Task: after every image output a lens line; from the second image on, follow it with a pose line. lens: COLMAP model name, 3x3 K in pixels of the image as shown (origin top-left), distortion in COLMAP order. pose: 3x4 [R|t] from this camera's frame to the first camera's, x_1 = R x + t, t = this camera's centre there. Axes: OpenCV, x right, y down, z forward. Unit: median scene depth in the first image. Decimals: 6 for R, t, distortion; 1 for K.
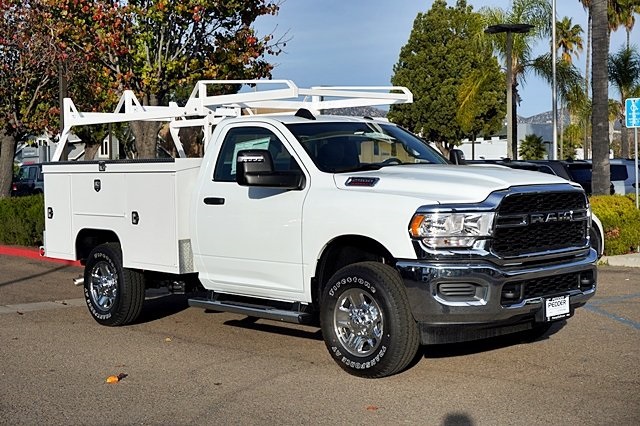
lens RADIAL K [[972.4, 0, 320.0], [0, 972.4, 213.0], [0, 0, 1]] dist [-0.033135, -0.047195]
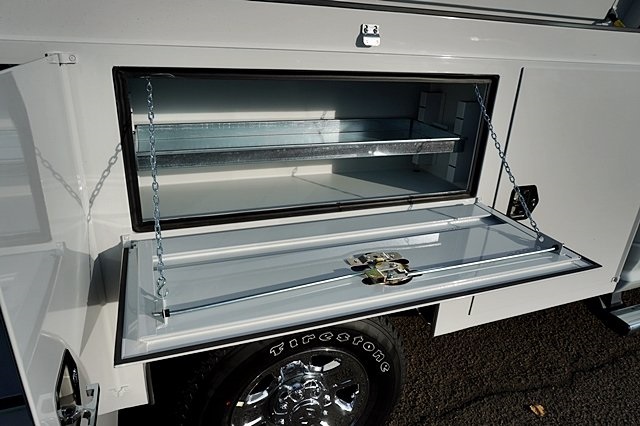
lens RADIAL K [[430.0, 0, 320.0], [0, 430.0, 213.0], [0, 0, 1]] dist [-0.061509, 0.041334]
pose [[0.362662, -0.320894, 0.874931, -0.351324], [-0.002105, 0.938562, 0.345105, -0.043558], [-0.931919, -0.126998, 0.339705, 1.016648]]
